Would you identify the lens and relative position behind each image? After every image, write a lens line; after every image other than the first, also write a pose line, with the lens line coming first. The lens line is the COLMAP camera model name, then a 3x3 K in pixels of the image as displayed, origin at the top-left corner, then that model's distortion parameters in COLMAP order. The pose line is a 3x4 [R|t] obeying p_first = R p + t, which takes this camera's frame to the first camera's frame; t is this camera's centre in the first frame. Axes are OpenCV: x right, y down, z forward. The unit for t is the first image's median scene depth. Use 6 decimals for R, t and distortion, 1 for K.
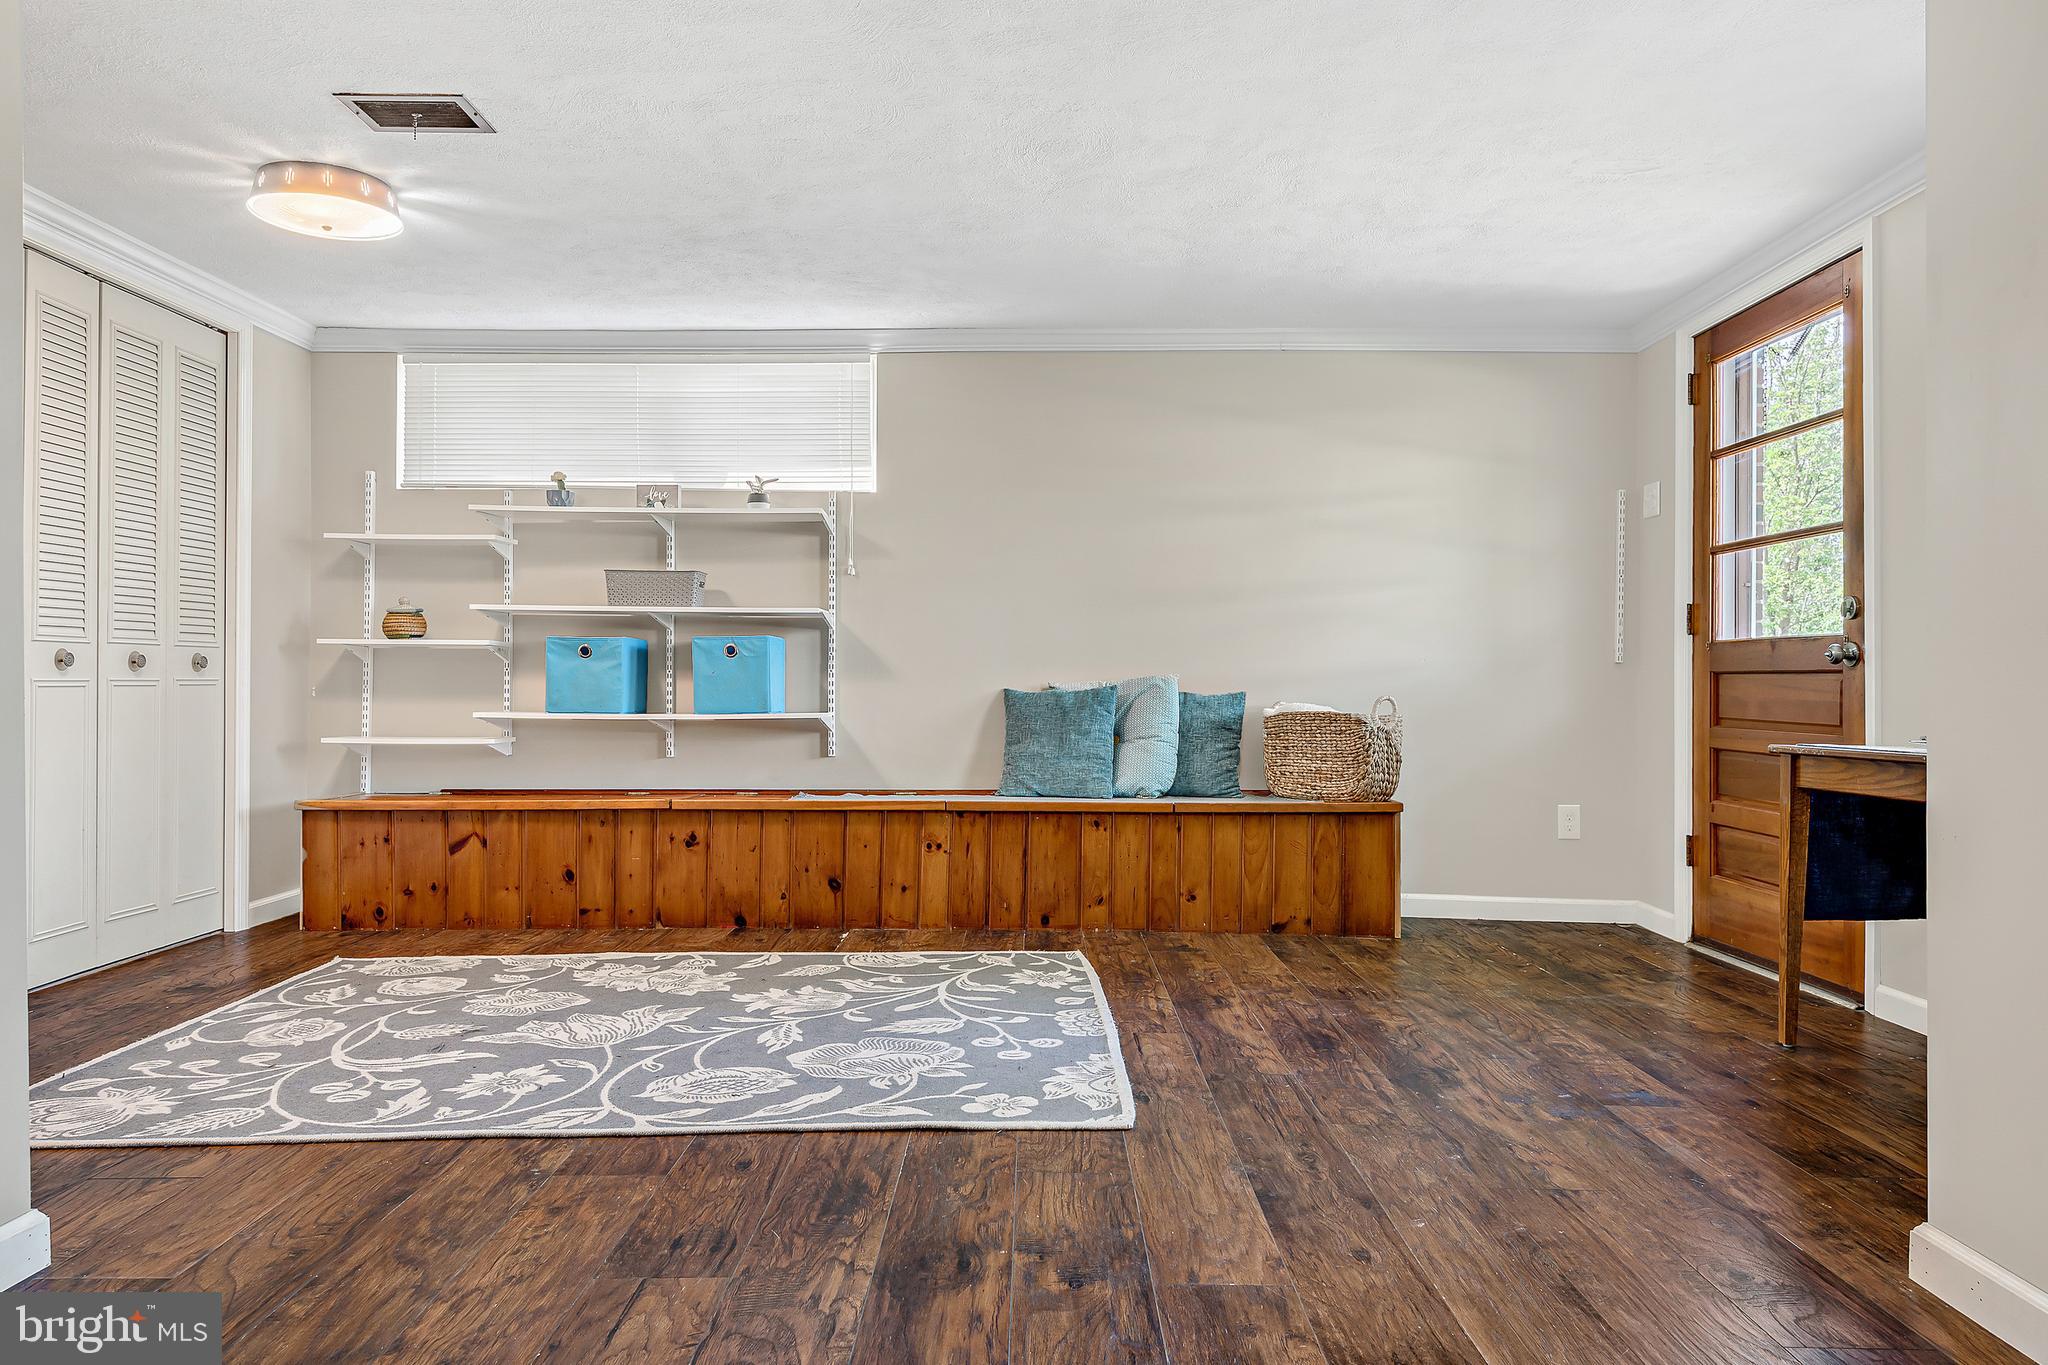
lens RADIAL K [[1325.5, 0, 989.7], [0, 1325.5, 672.3], [0, 0, 1]] dist [0.022123, -0.003949]
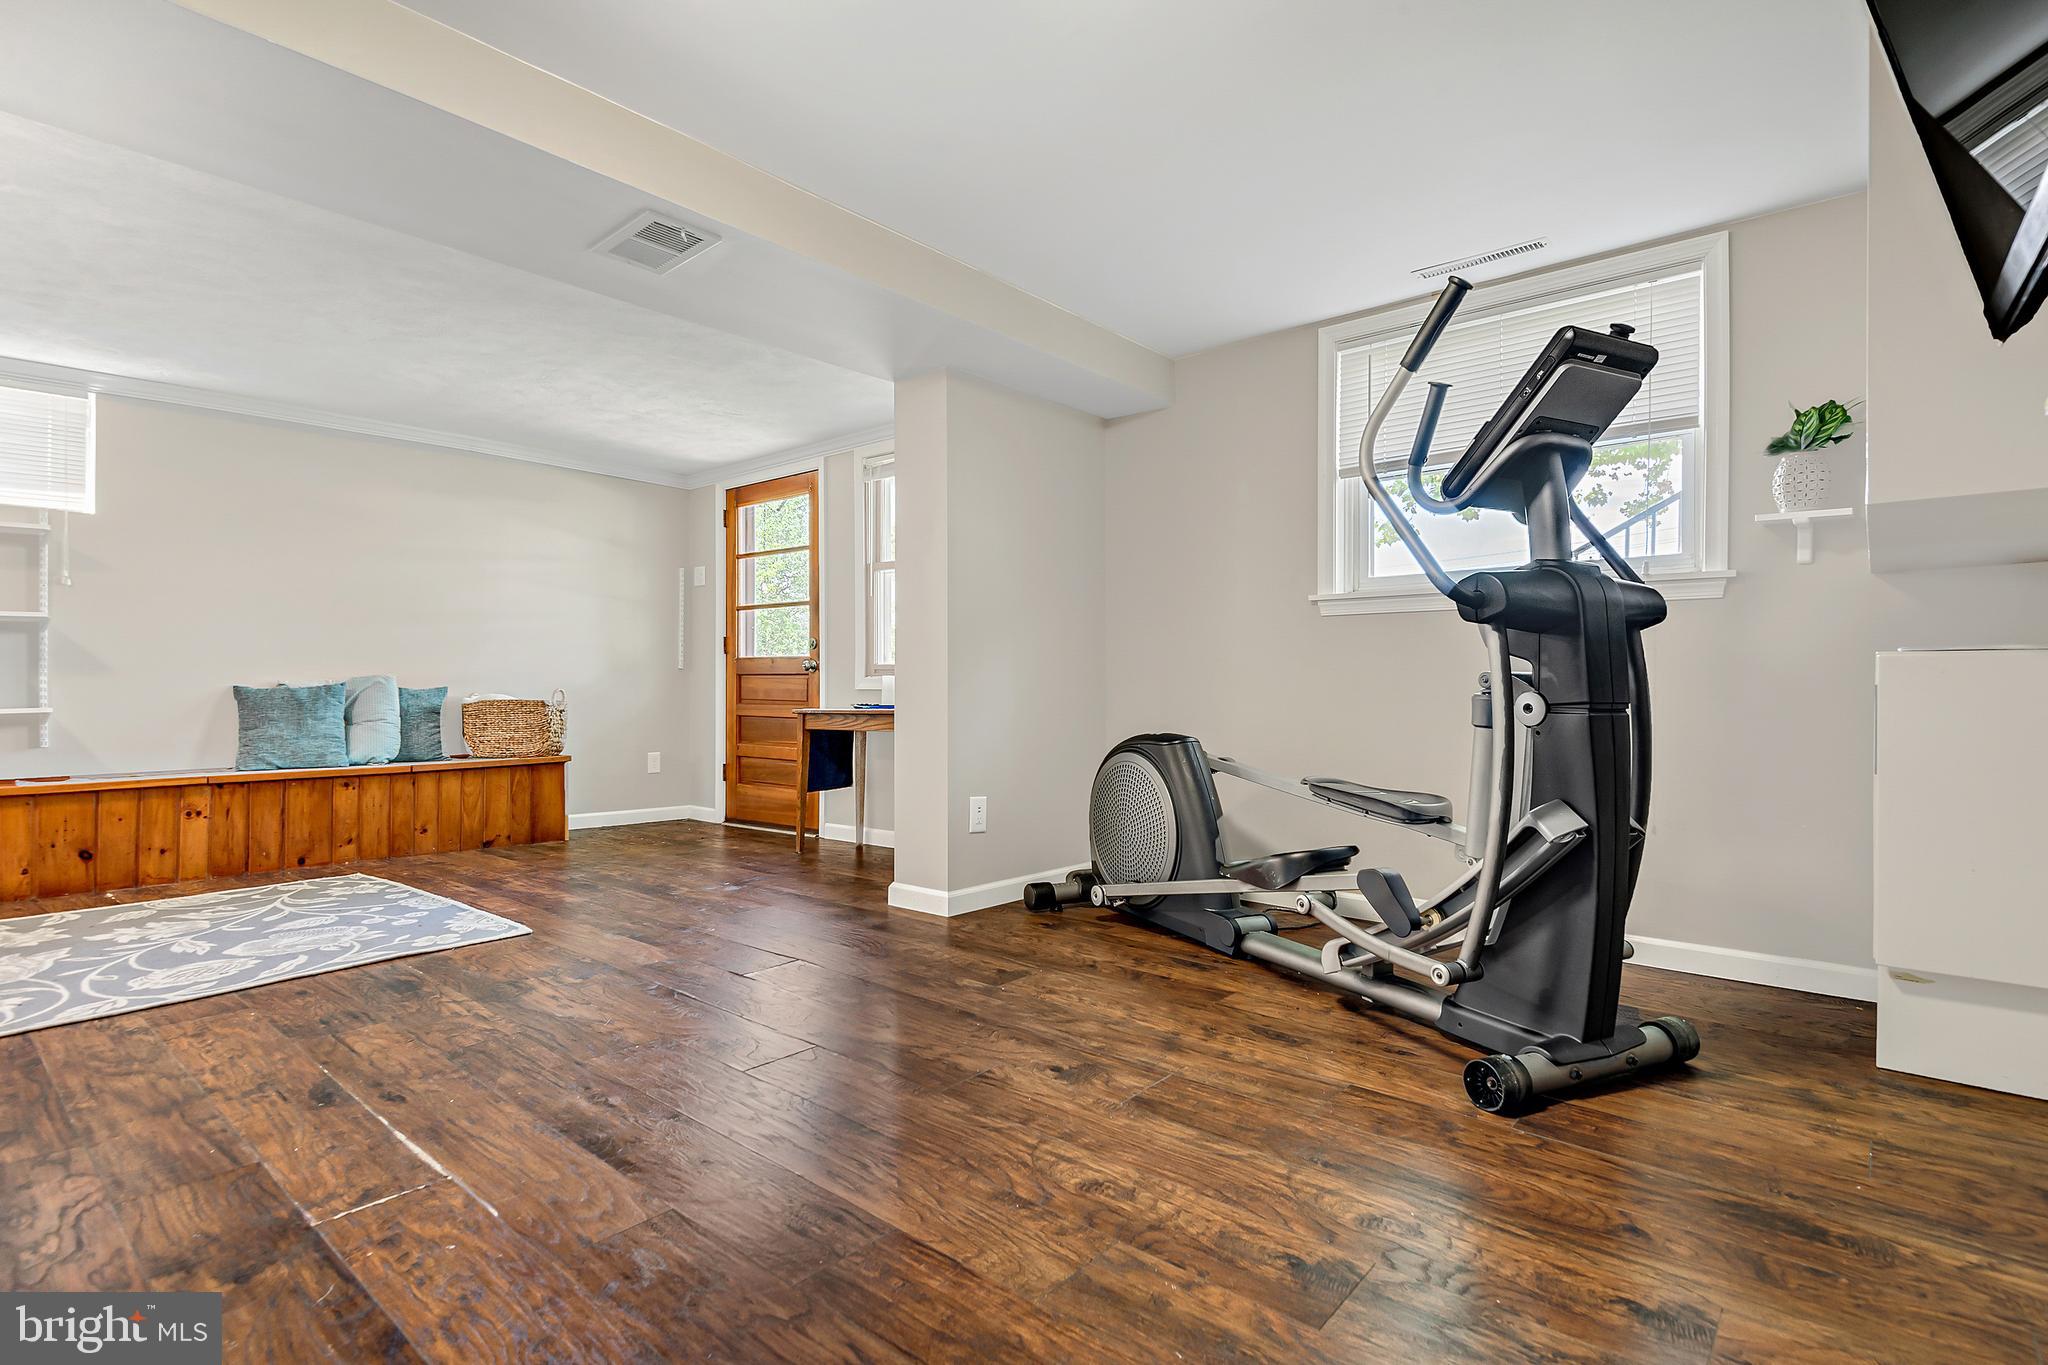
lens RADIAL K [[1037.6, 0, 1024.0], [0, 1037.6, 682.5], [0, 0, 1]] dist [0.031916, -0.019990]
pose [[0.636115, -0.002640, 0.771589, -0.446299], [-0.004080, 0.999969, 0.006785, -0.000268], [-0.771583, -0.007464, 0.636085, -0.313407]]
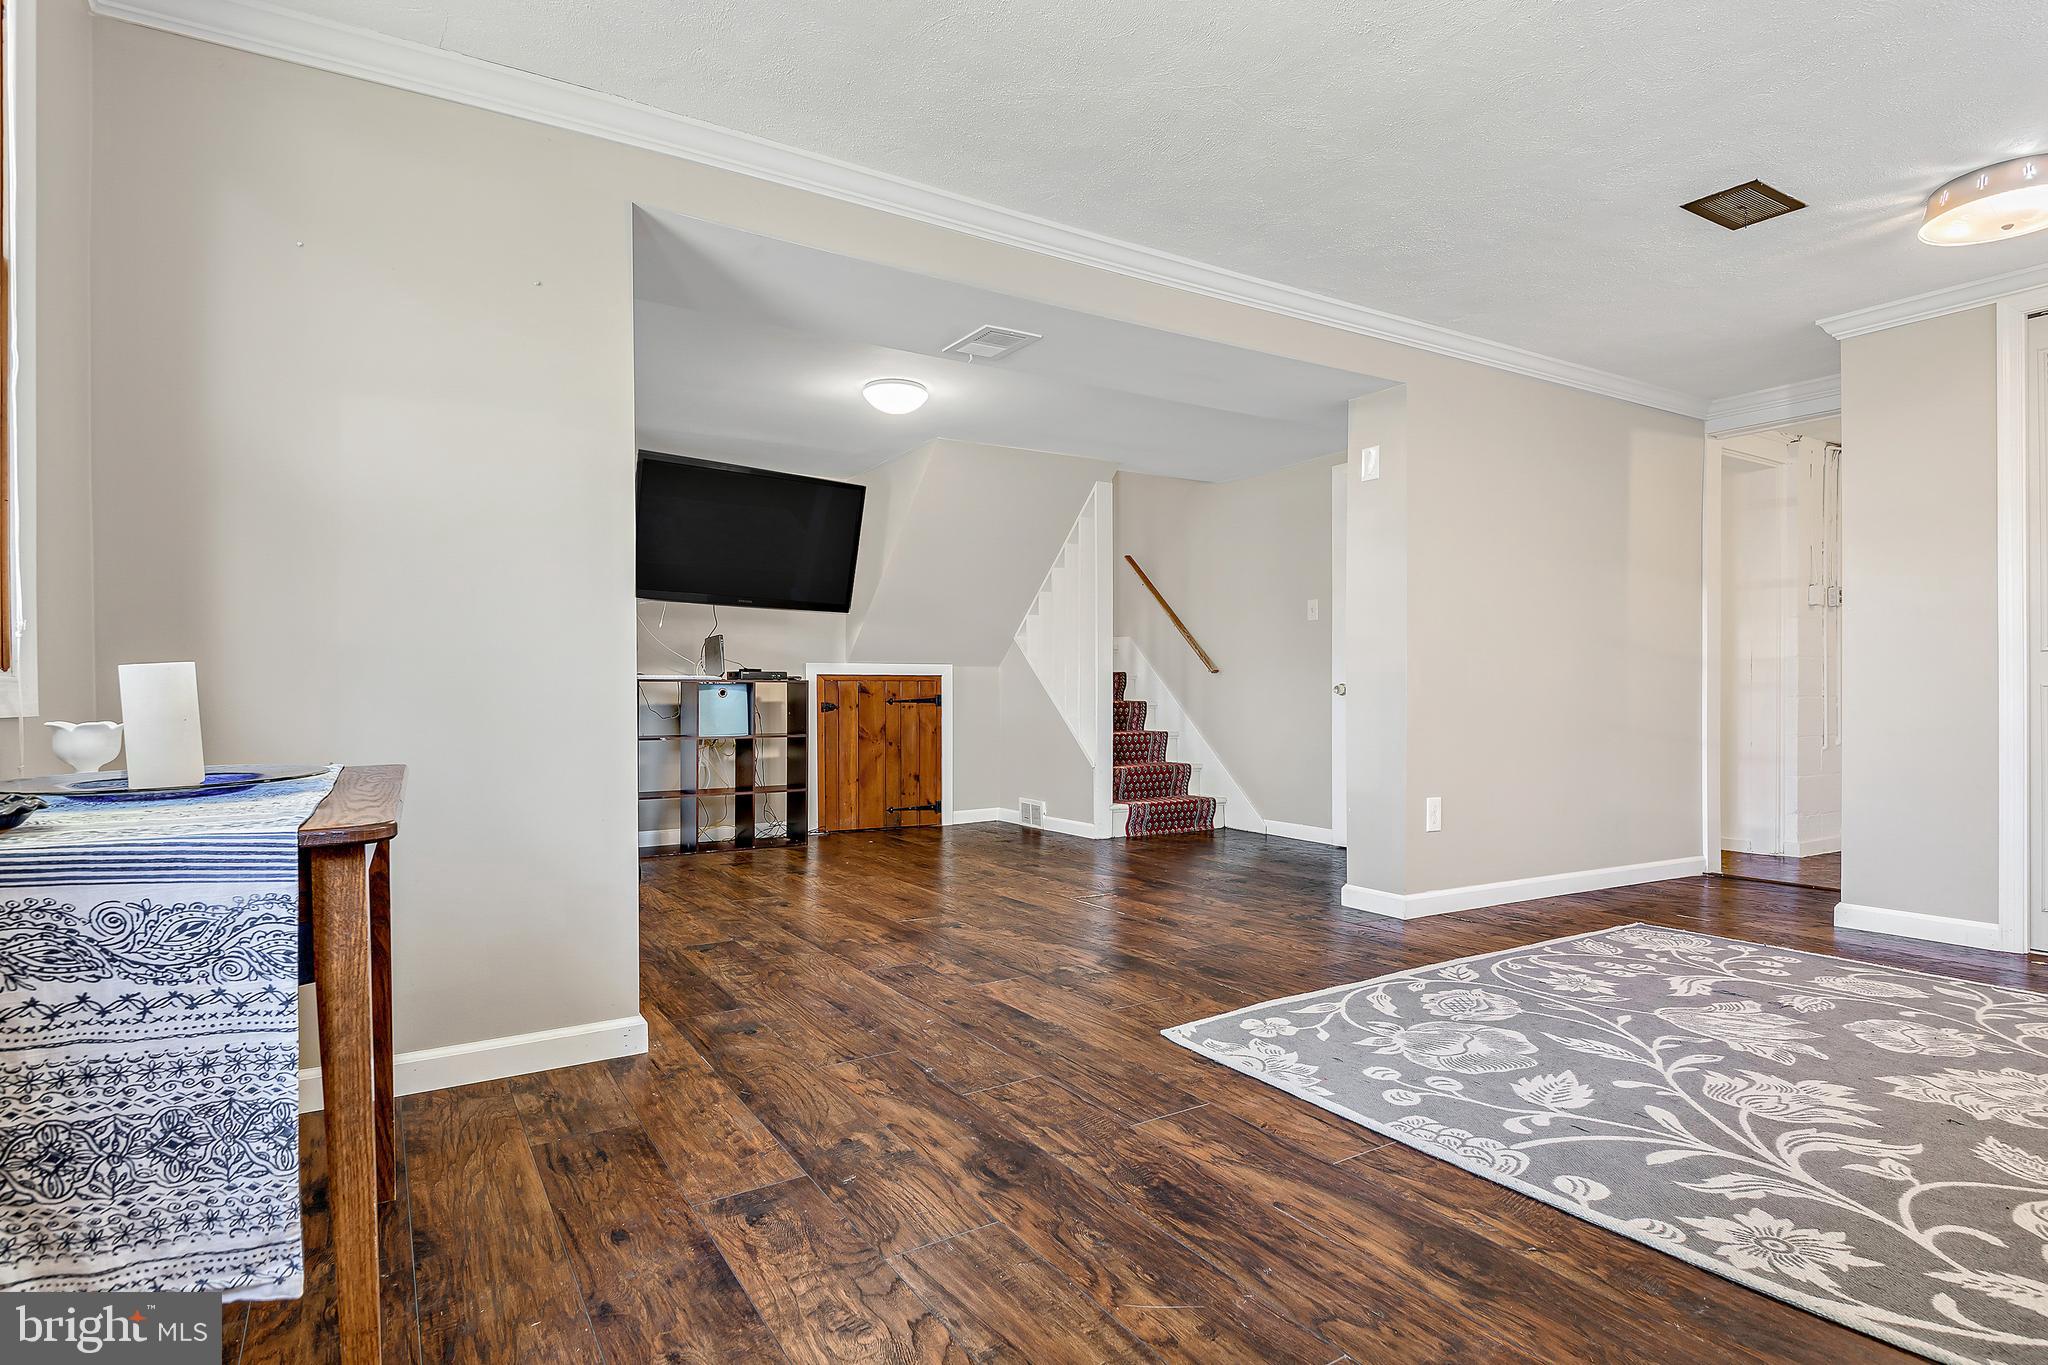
lens RADIAL K [[1037.6, 0, 1024.0], [0, 1037.6, 682.5], [0, 0, 1]] dist [0.031916, -0.019990]
pose [[-0.832725, -0.005869, -0.553656, 0.628589], [0.003515, 0.999868, -0.015886, 0.017566], [0.553676, -0.015175, -0.832594, 1.437894]]
